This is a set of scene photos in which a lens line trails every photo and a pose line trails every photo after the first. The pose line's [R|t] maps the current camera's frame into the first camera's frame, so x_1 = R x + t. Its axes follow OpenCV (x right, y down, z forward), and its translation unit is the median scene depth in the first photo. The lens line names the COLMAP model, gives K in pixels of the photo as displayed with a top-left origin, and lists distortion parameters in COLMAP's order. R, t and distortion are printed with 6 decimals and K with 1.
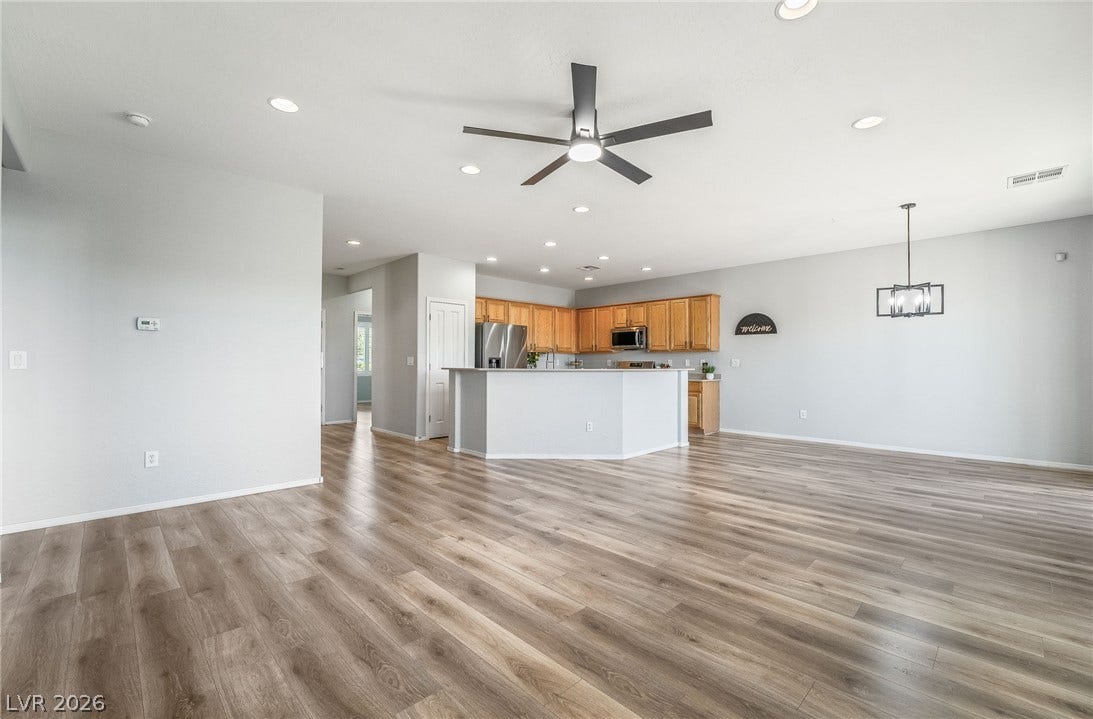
lens RADIAL K [[464.7, 0, 544.0], [0, 464.7, 358.6], [0, 0, 1]] dist [-0.033088, 0.006606]
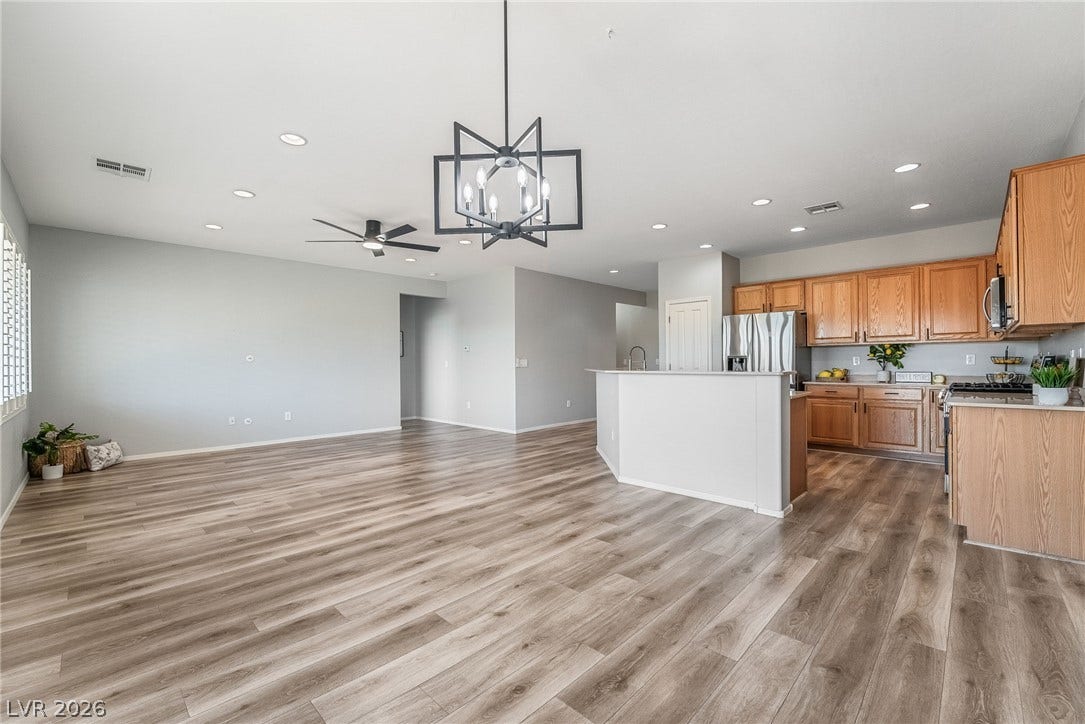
lens RADIAL K [[451.9, 0, 538.2], [0, 451.9, 365.2], [0, 0, 1]] dist [-0.023702, -0.000214]
pose [[0.020898, -0.002340, -0.999779, 0.653469], [0.019793, 0.999802, -0.001926, 0.007496], [0.999586, -0.019748, 0.020940, 0.571592]]
